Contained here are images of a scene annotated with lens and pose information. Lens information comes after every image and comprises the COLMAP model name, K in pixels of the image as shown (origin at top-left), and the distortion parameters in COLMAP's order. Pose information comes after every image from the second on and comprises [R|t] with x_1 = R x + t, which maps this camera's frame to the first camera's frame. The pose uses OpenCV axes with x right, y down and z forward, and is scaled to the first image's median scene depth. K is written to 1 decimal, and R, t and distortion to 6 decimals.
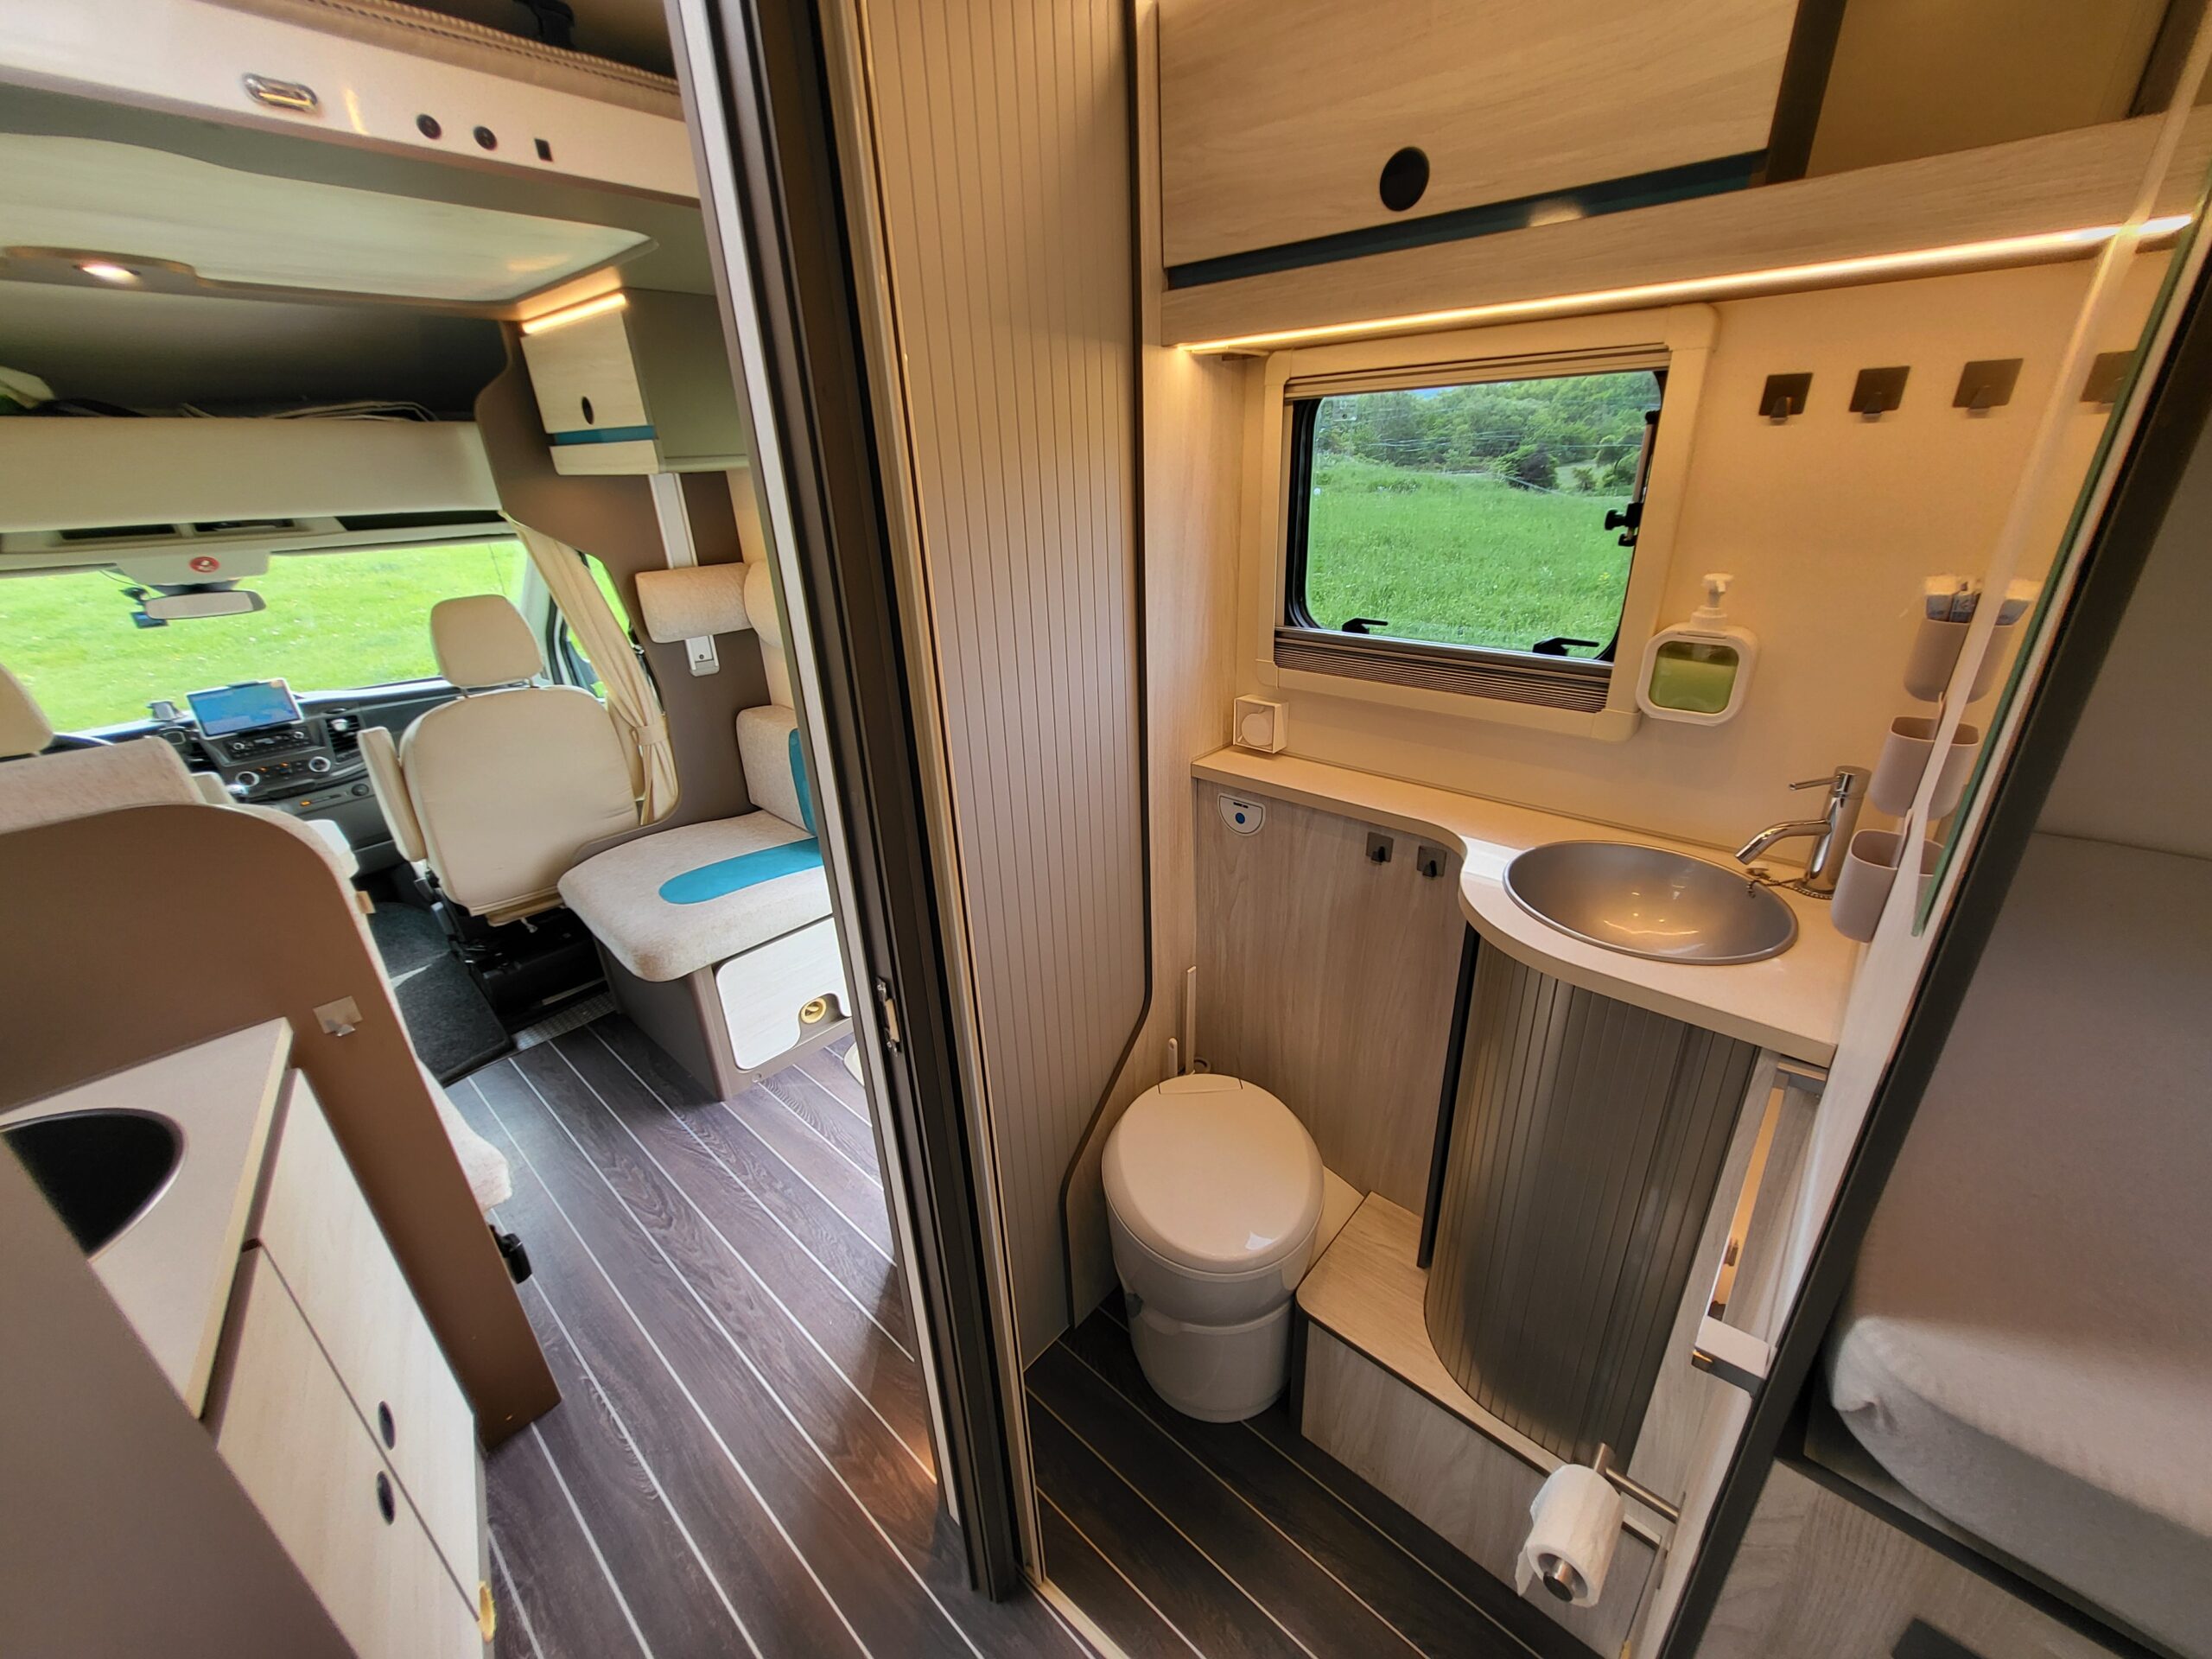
lens RADIAL K [[877.4, 0, 1146.2], [0, 877.4, 830.6], [0, 0, 1]] dist [-0.000334, -0.000173]
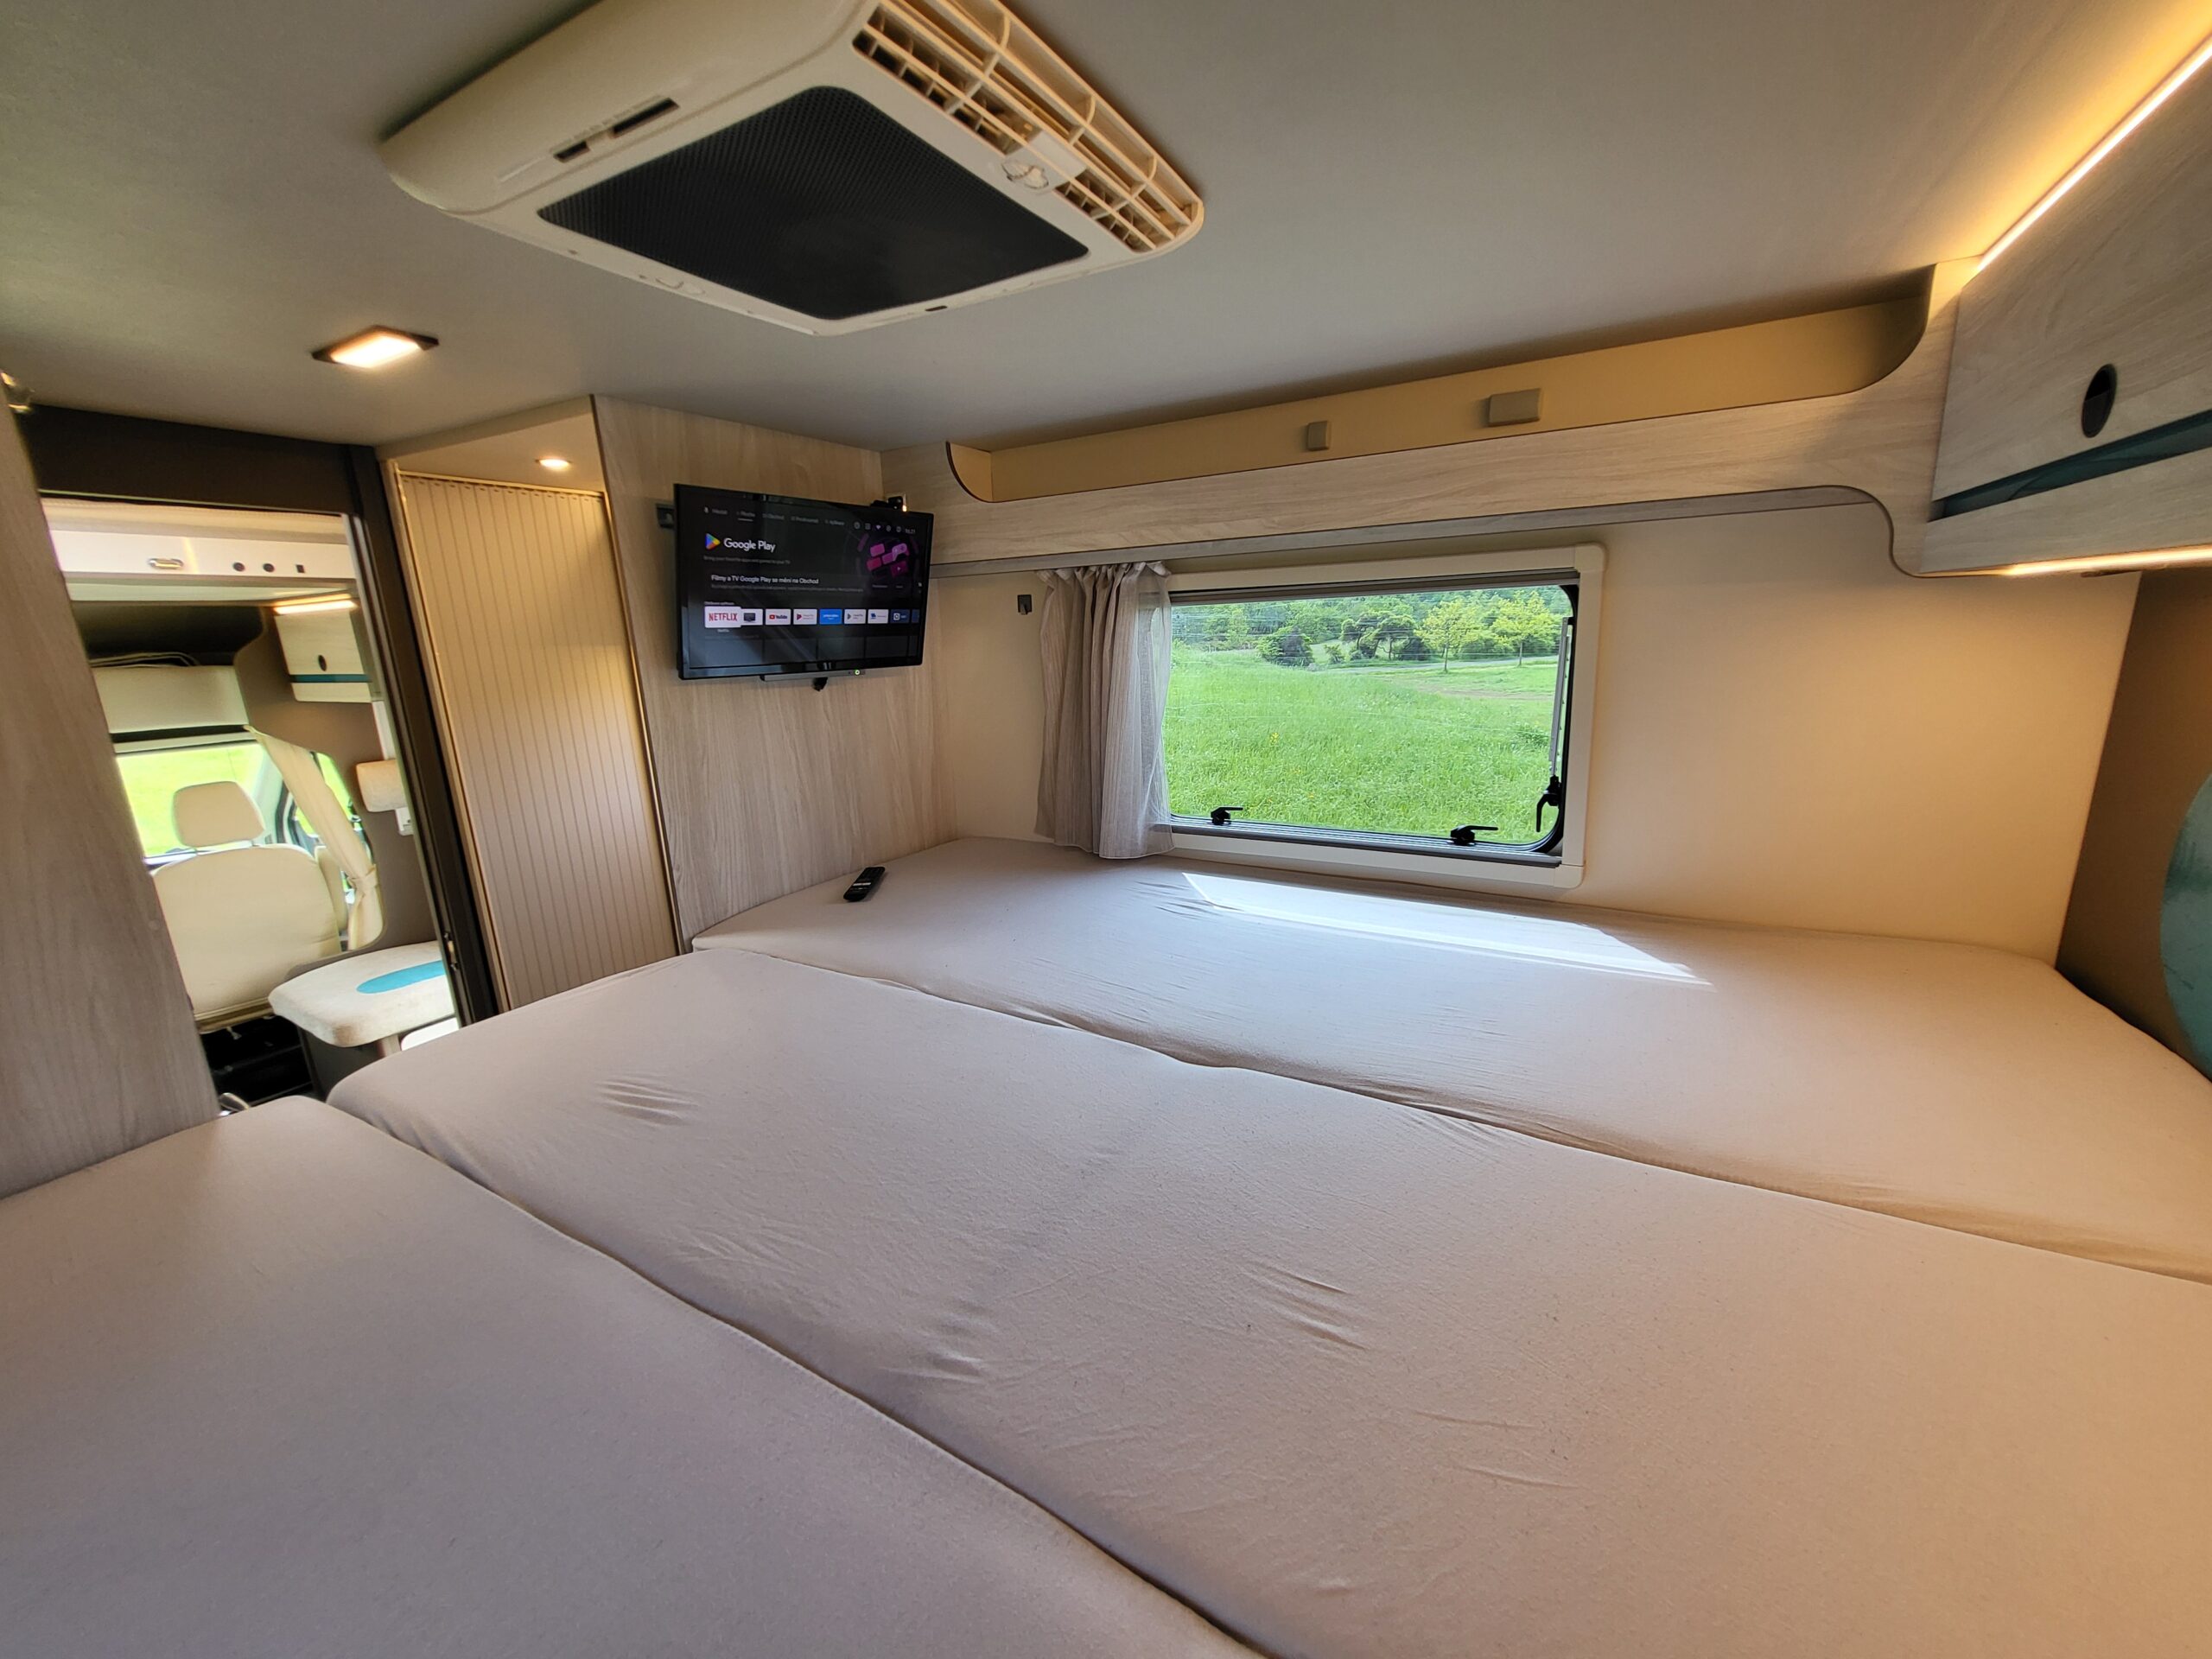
lens RADIAL K [[866.2, 0, 1121.9], [0, 866.2, 819.6], [0, 0, 1]] dist [0.002282, 0.000591]
pose [[0.980502, -0.060129, 0.187085, 0.345616], [0.094592, 0.978899, -0.181135, 0.156972], [-0.172246, 0.195300, 0.965500, -0.520843]]
